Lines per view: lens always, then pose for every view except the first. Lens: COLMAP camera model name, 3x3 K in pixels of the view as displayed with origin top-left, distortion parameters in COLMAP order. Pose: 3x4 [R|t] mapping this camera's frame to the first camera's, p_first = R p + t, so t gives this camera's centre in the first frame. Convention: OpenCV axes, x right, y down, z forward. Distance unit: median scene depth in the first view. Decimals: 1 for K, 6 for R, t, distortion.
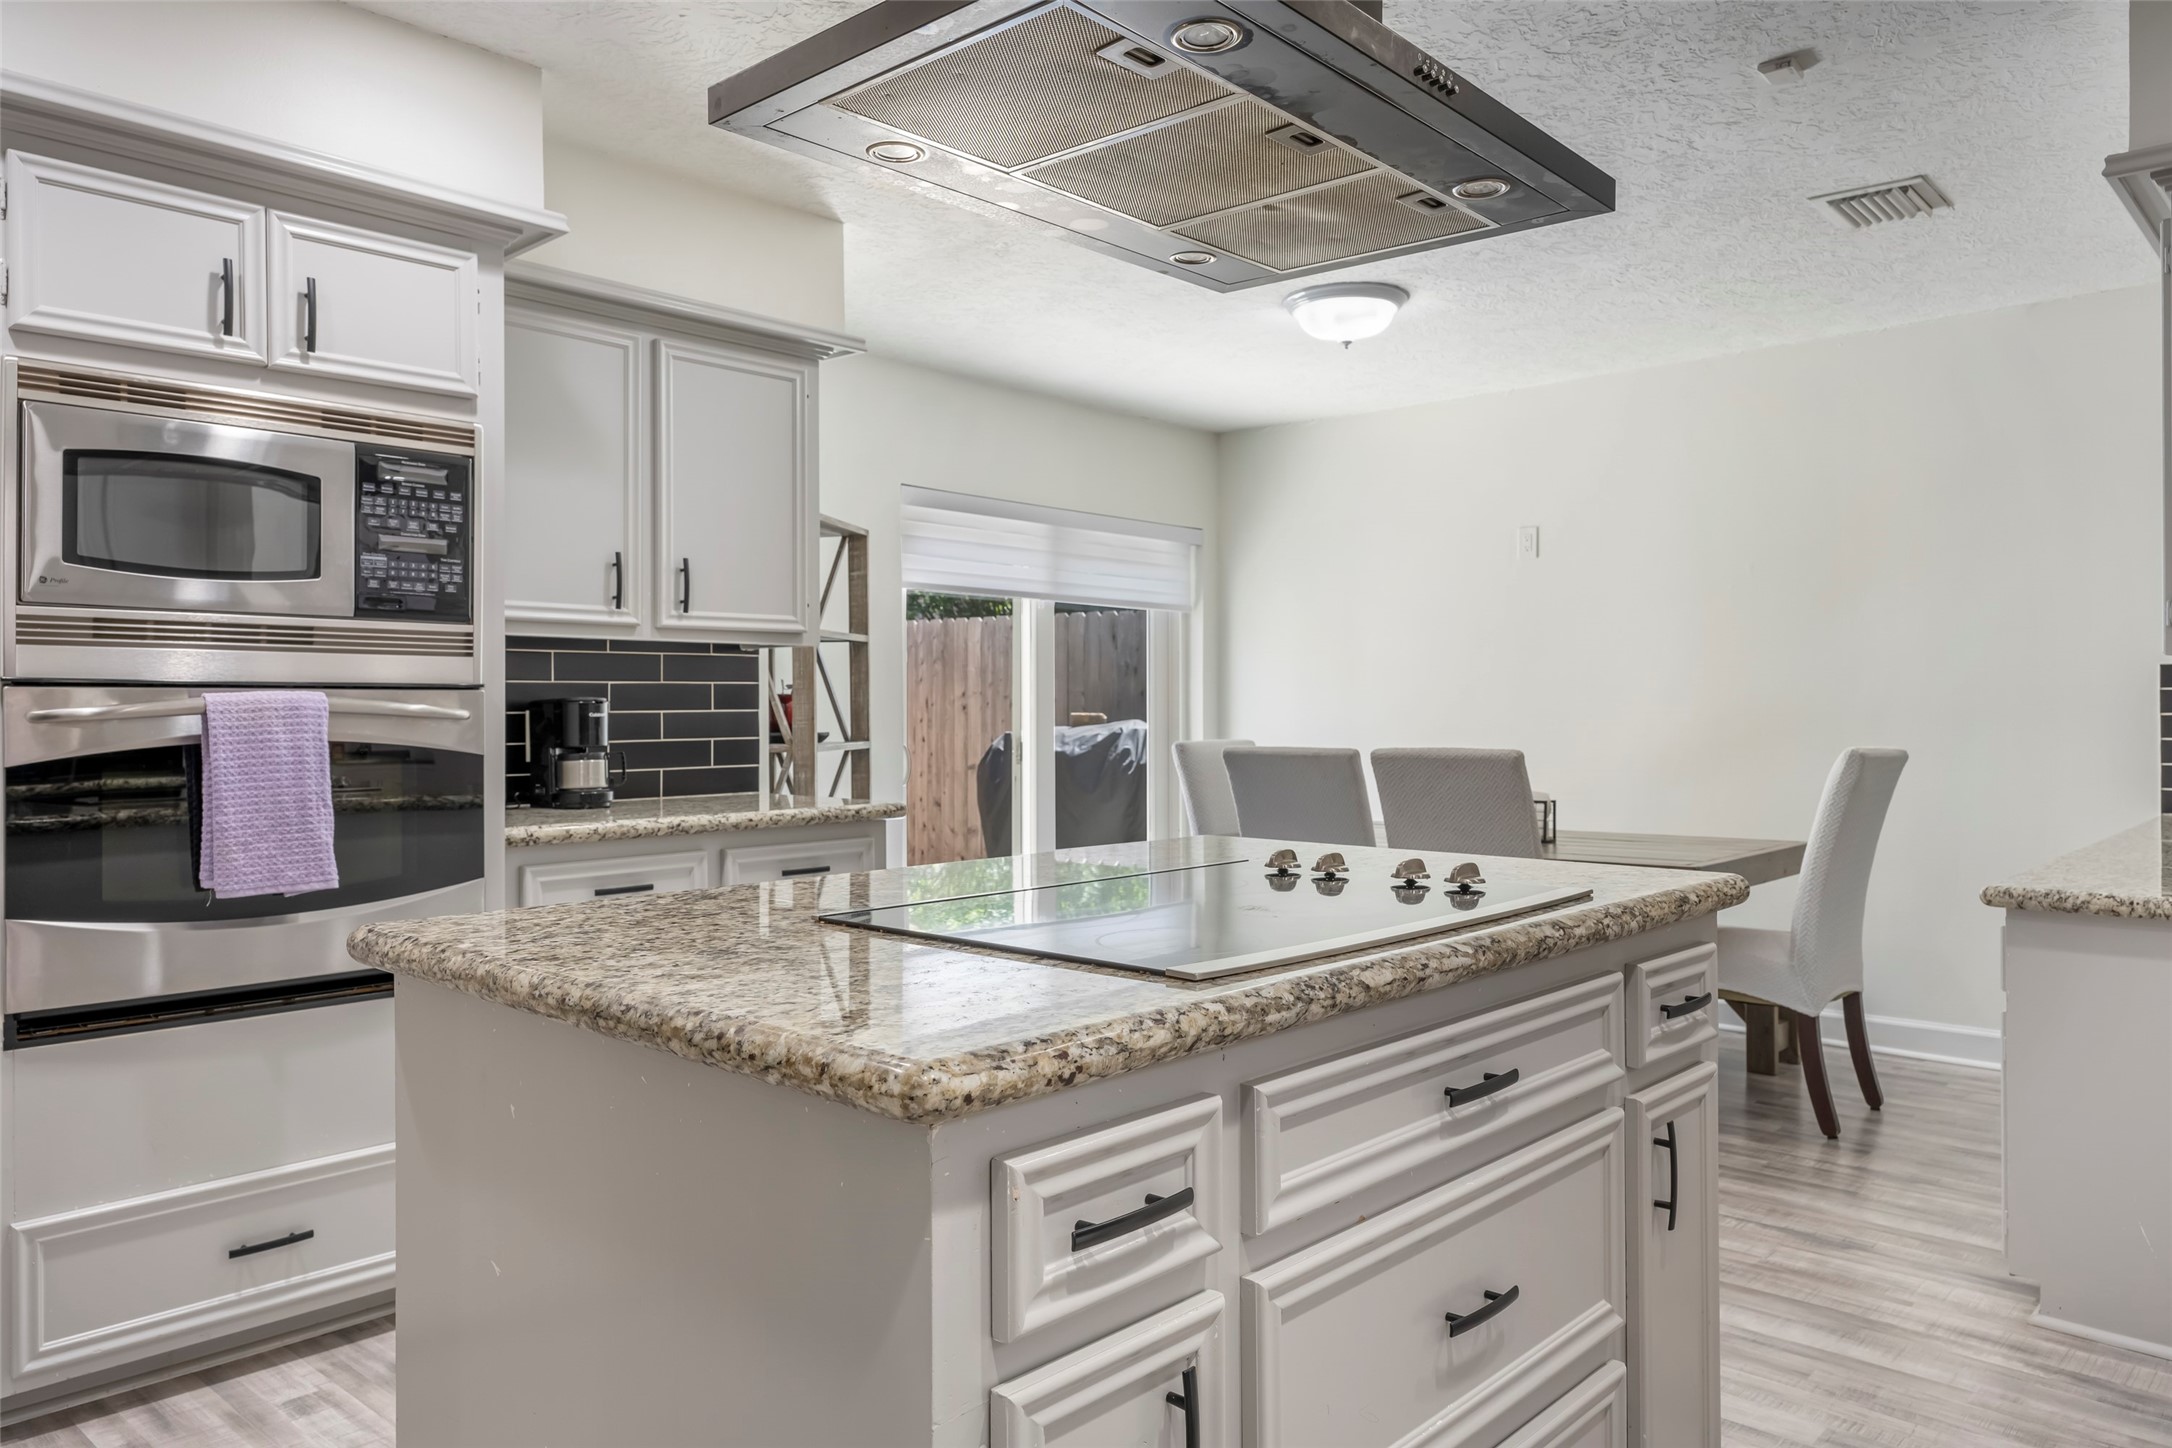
lens RADIAL K [[1543.5, 0, 1106.3], [0, 1543.5, 717.7], [0, 0, 1]] dist [-0.002968, 0.001418]
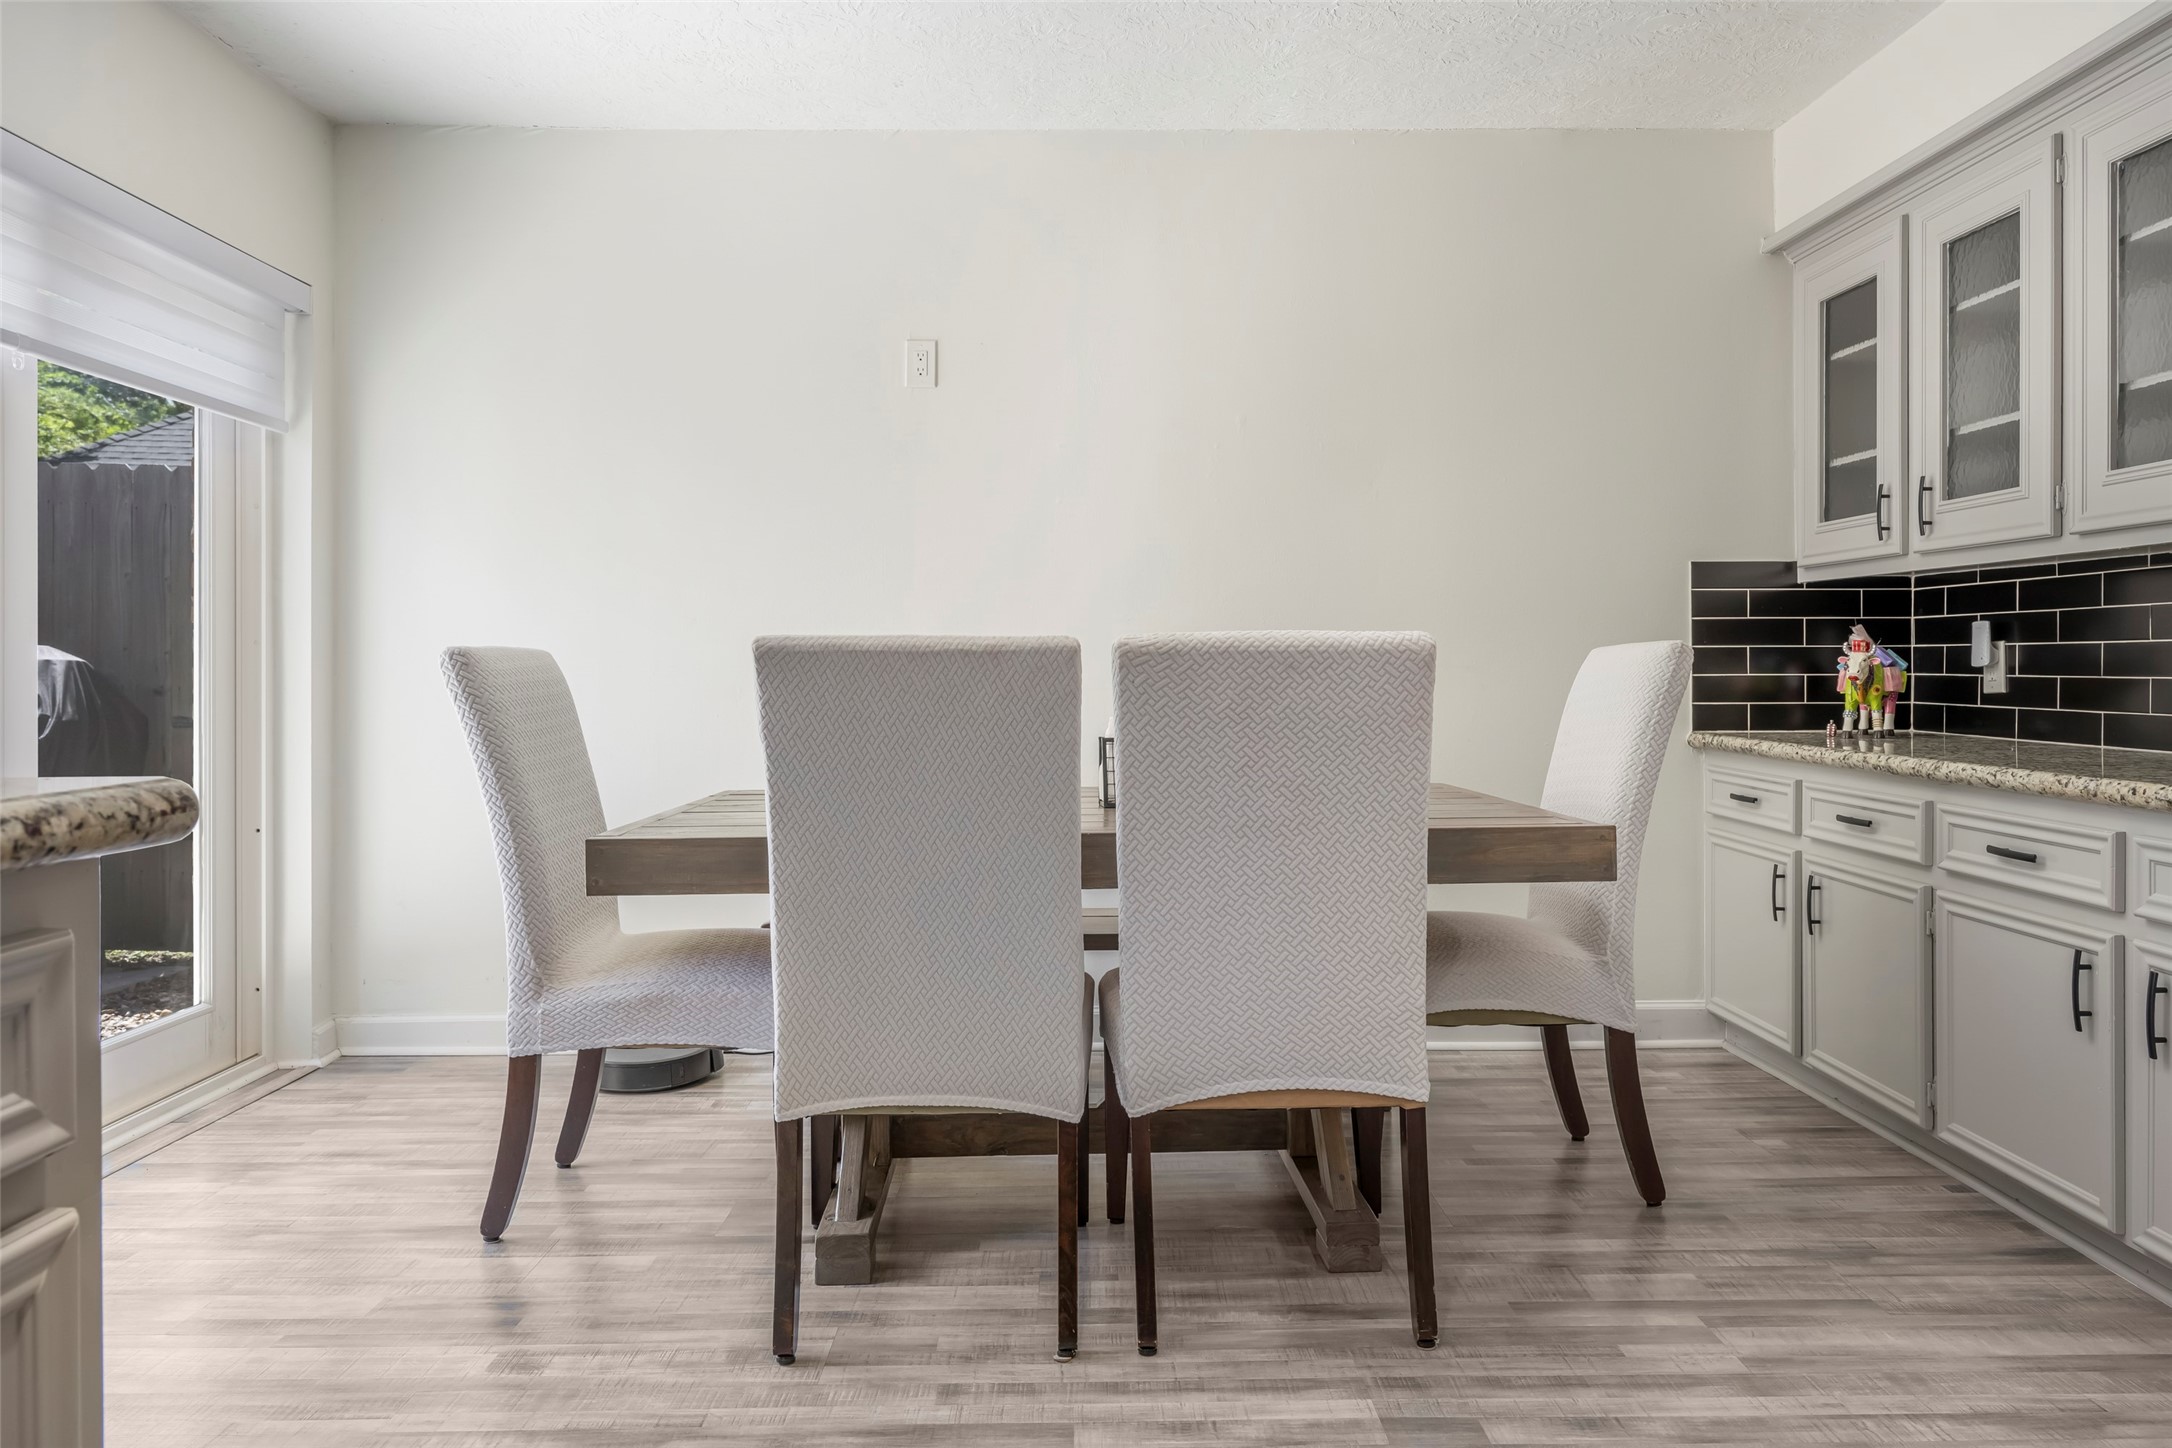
lens RADIAL K [[1543.5, 0, 1106.3], [0, 1543.5, 717.7], [0, 0, 1]] dist [-0.002968, 0.001418]
pose [[0.730106, -0.020662, 0.683021, -0.174703], [0.009088, 0.999748, 0.020528, 0.036234], [-0.683273, -0.008780, 0.730110, 0.650510]]
